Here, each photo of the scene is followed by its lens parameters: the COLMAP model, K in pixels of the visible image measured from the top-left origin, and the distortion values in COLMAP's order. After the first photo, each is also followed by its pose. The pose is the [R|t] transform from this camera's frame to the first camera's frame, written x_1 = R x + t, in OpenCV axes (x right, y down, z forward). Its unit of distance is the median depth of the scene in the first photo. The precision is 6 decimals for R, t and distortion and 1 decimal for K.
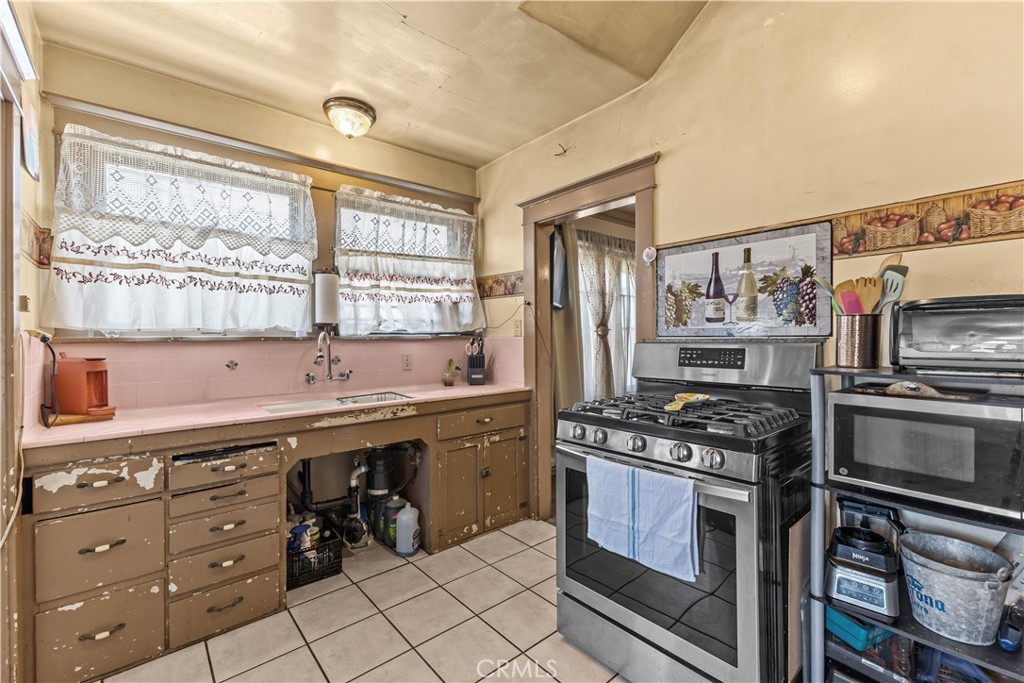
lens RADIAL K [[439.5, 0, 511.1], [0, 439.5, 339.2], [0, 0, 1]] dist [0.011528, -0.000862]
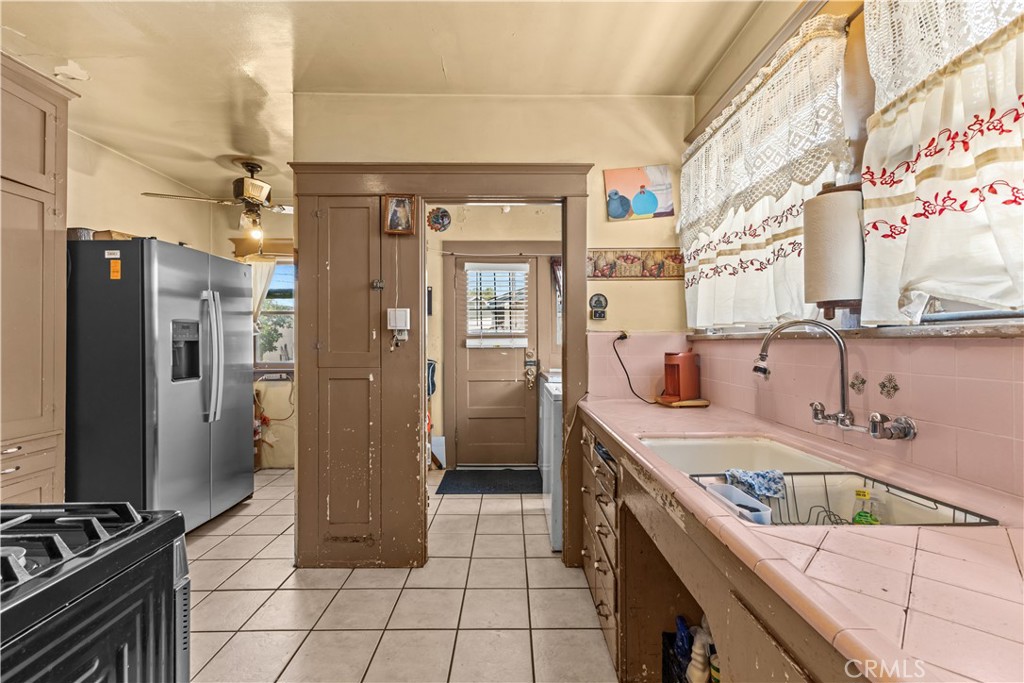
lens RADIAL K [[439.5, 0, 515.9], [0, 439.5, 341.8], [0, 0, 1]] dist [0.011528, -0.000862]
pose [[-0.637956, 0.011313, -0.769990, 0.183434], [0.006340, 0.999935, 0.009439, -0.000604], [0.770047, 0.001140, -0.637986, 1.208818]]
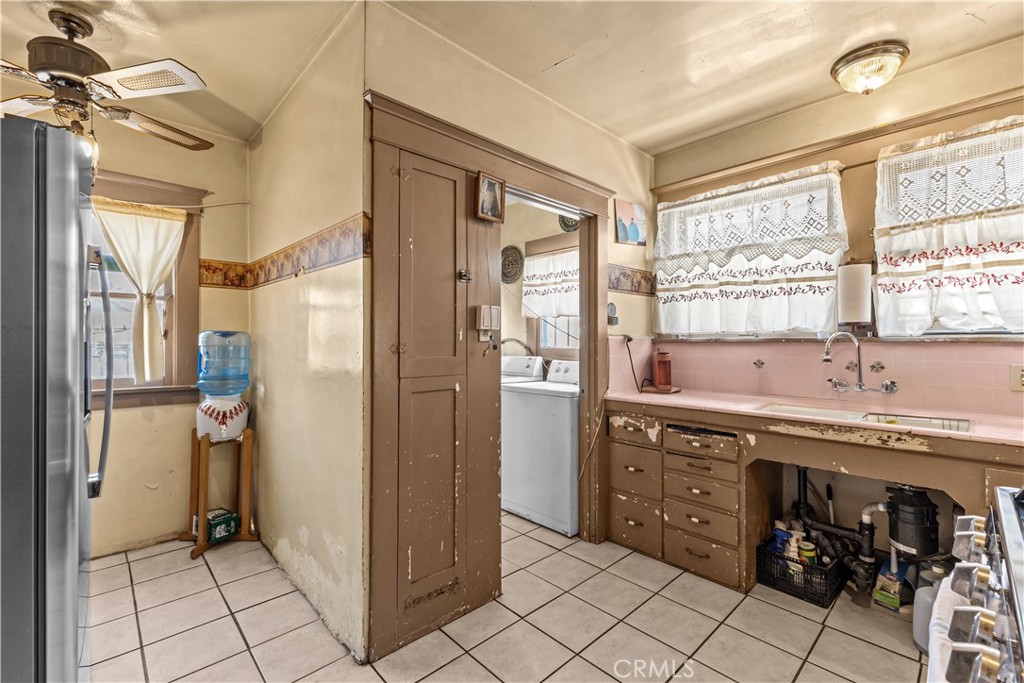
lens RADIAL K [[439.5, 0, 514.6], [0, 439.5, 340.3], [0, 0, 1]] dist [0.011528, -0.000862]
pose [[0.058090, 0.005291, -0.998297, 0.465183], [-0.003050, 0.999982, 0.005122, -0.004334], [0.998307, 0.002748, 0.058105, 0.340390]]
